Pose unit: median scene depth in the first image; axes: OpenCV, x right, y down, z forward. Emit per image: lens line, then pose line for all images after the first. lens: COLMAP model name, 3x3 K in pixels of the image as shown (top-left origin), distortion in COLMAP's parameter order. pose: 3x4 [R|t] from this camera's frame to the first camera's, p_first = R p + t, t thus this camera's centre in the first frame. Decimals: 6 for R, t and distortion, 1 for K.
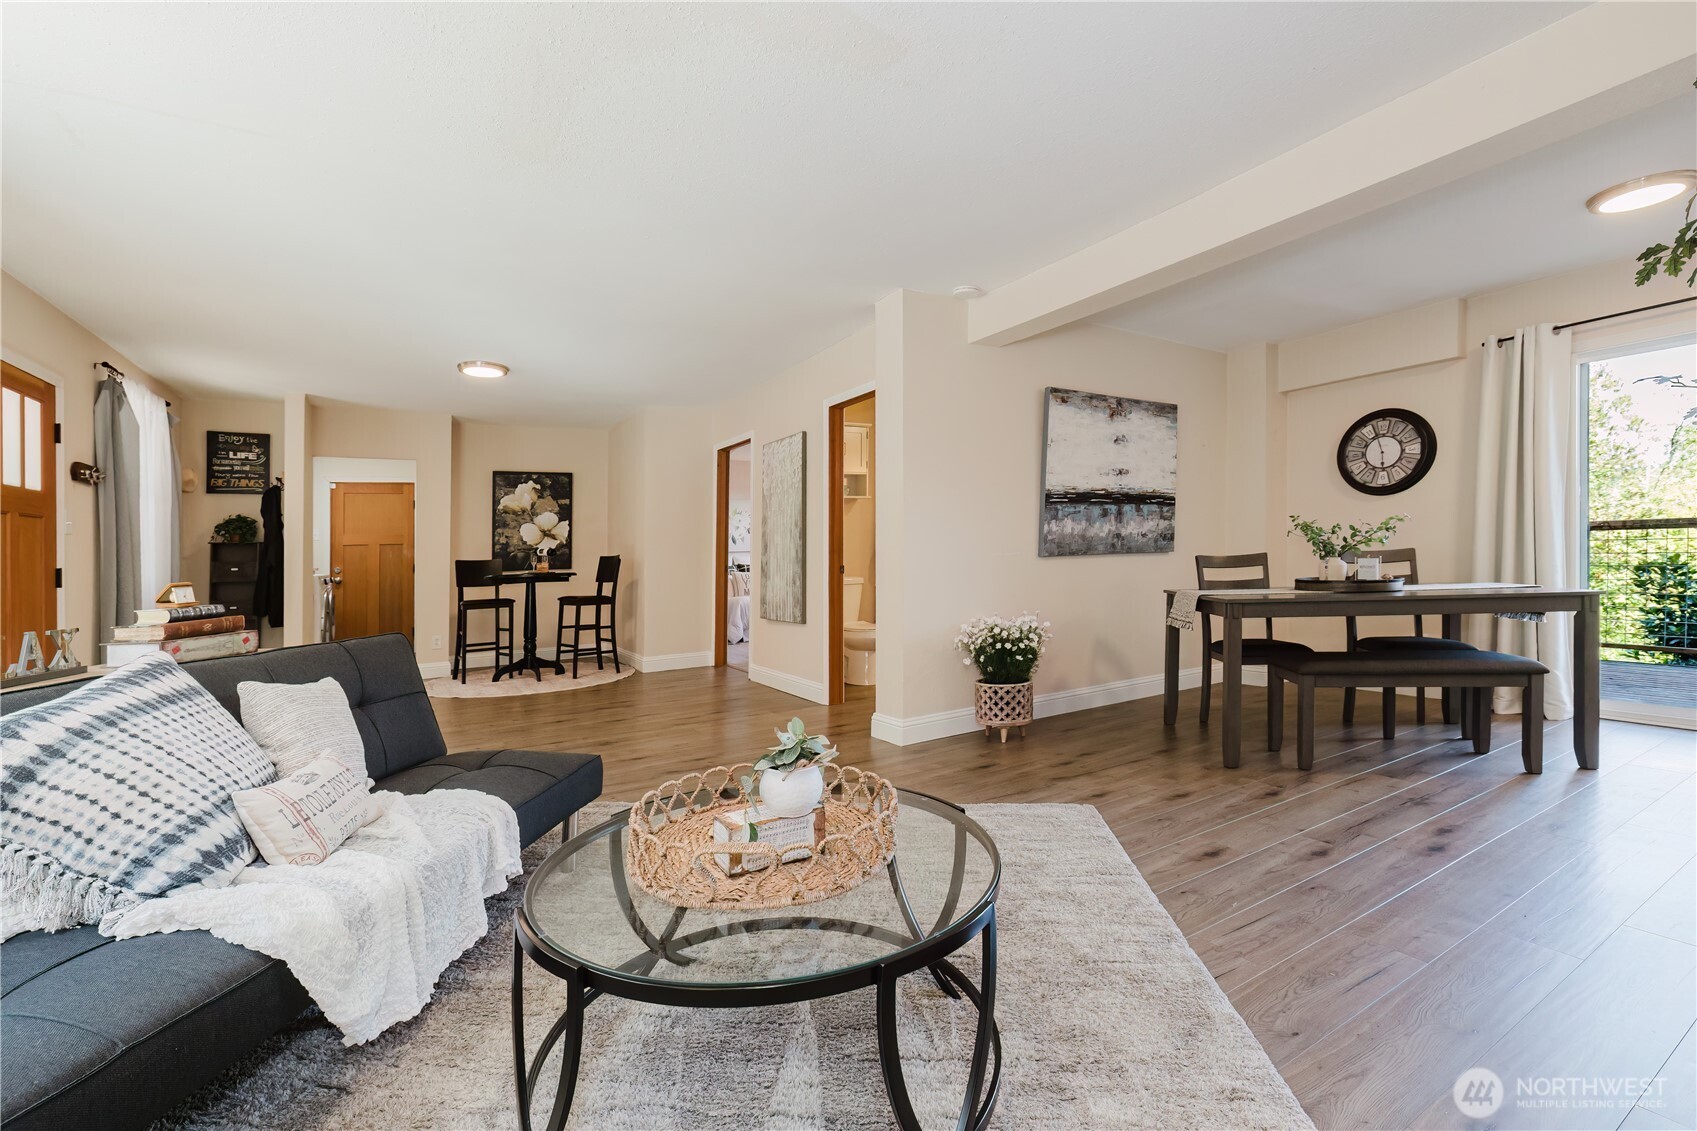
lens RADIAL K [[726.4, 0, 850.3], [0, 726.4, 549.3], [0, 0, 1]] dist [0.001954, 0.000045]
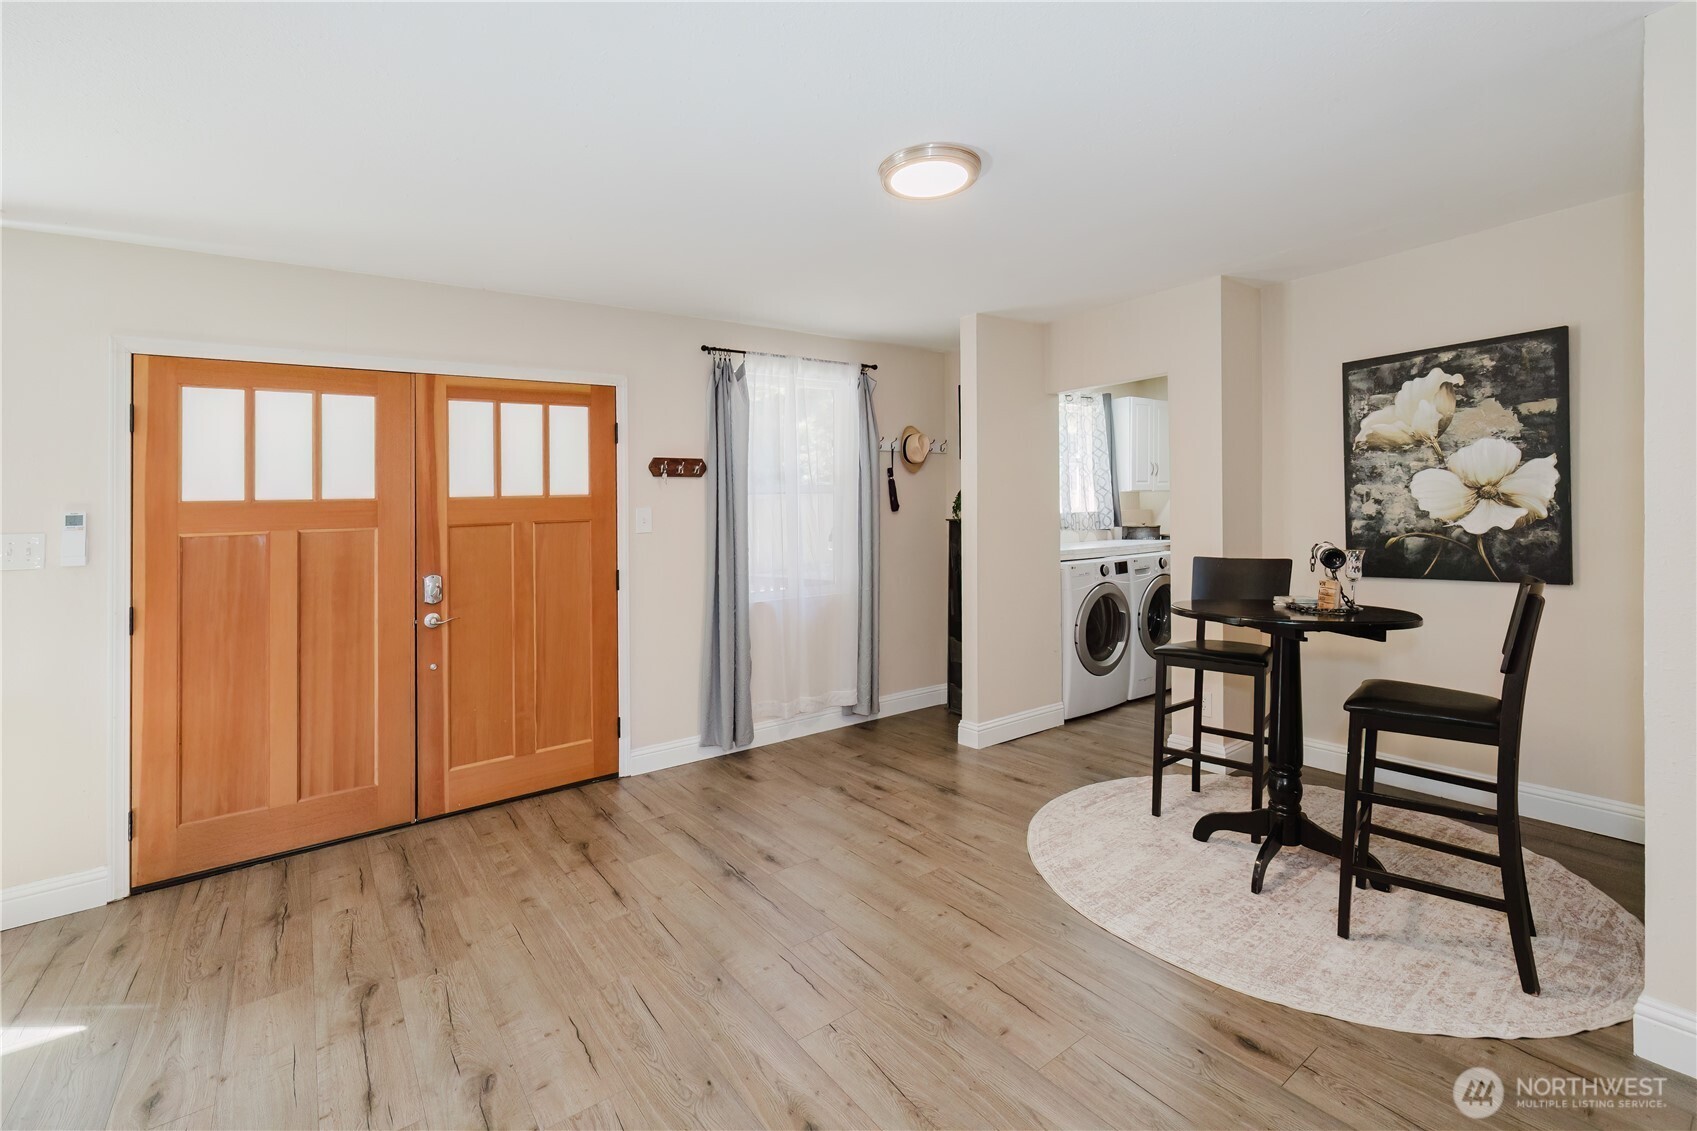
lens RADIAL K [[726.4, 0, 815.4], [0, 726.4, 477.8], [0, 0, 1]] dist [0.001954, 0.000045]
pose [[0.074864, -0.024846, -0.996884, -0.052572], [0.036580, 0.999085, -0.022153, -0.040702], [0.996523, -0.034807, 0.075705, 0.718651]]
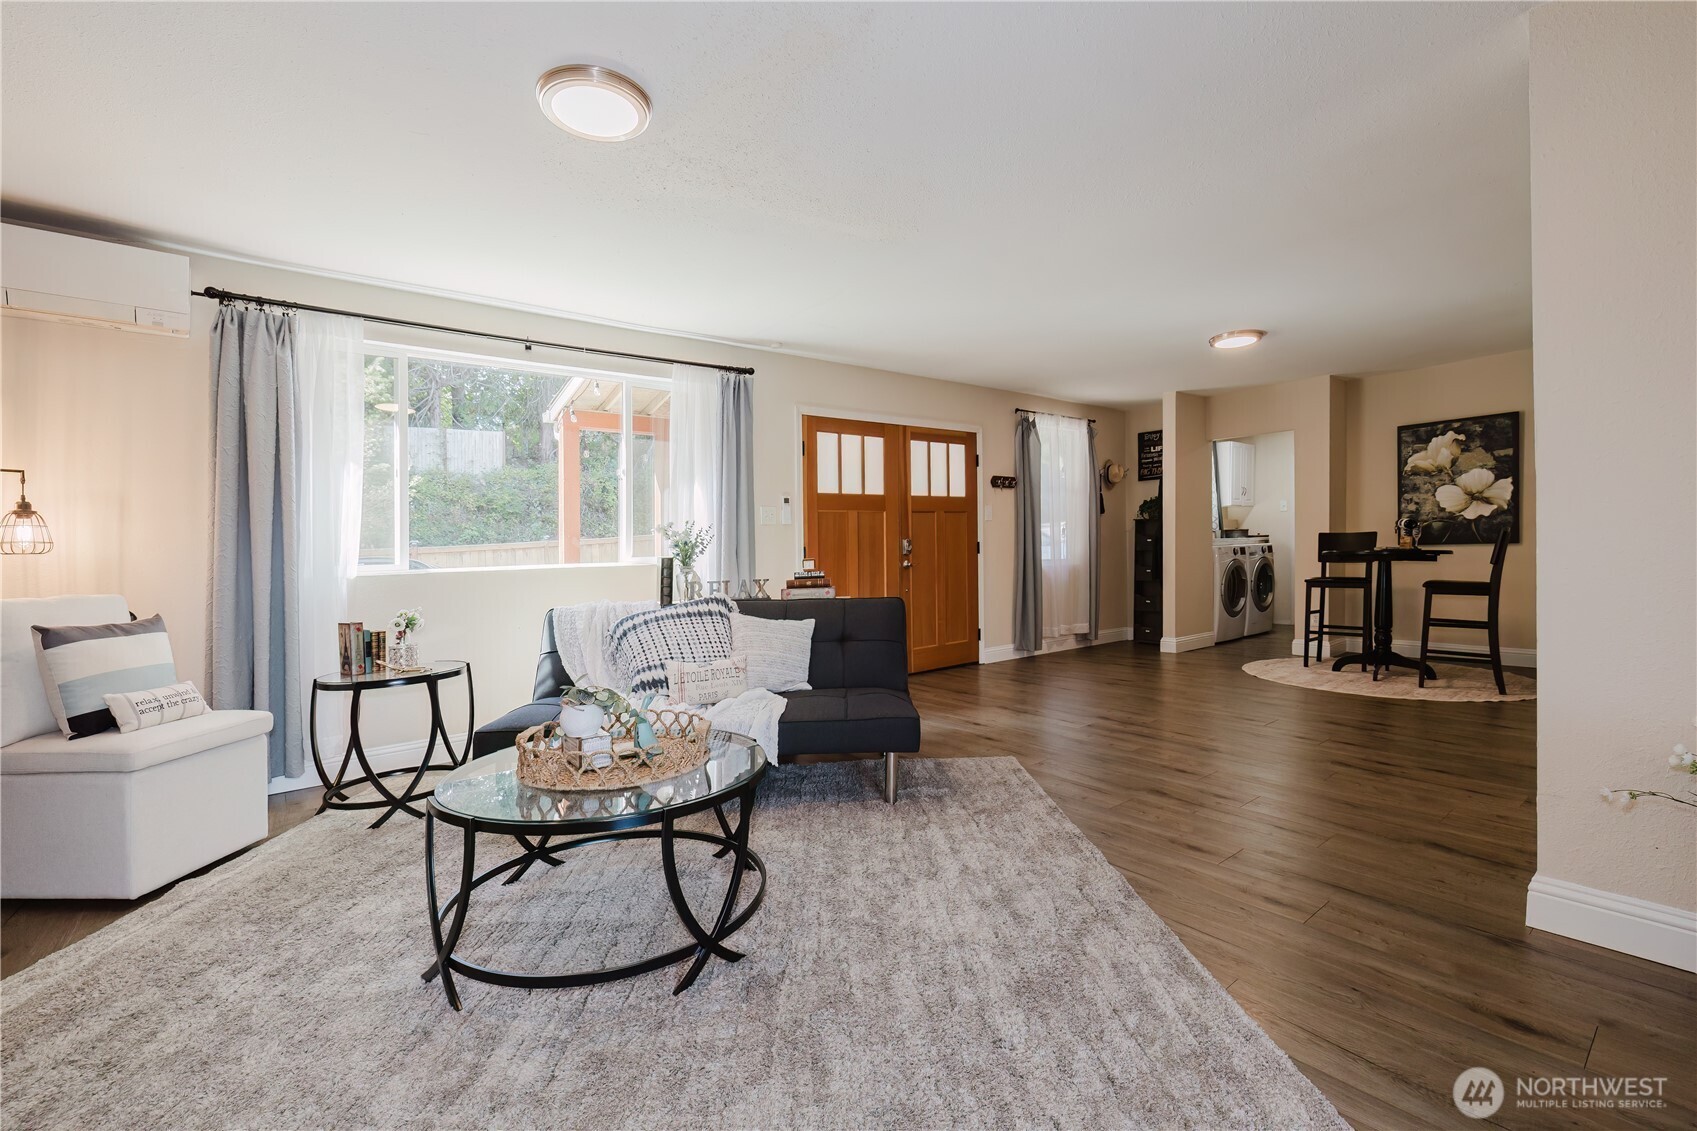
lens RADIAL K [[726.4, 0, 830.5], [0, 726.4, 518.1], [0, 0, 1]] dist [0.001954, 0.000045]
pose [[0.126066, -0.014888, -0.991910, 0.305737], [0.028240, 0.999536, -0.011413, -0.011398], [0.991620, -0.026572, 0.126428, 0.274855]]
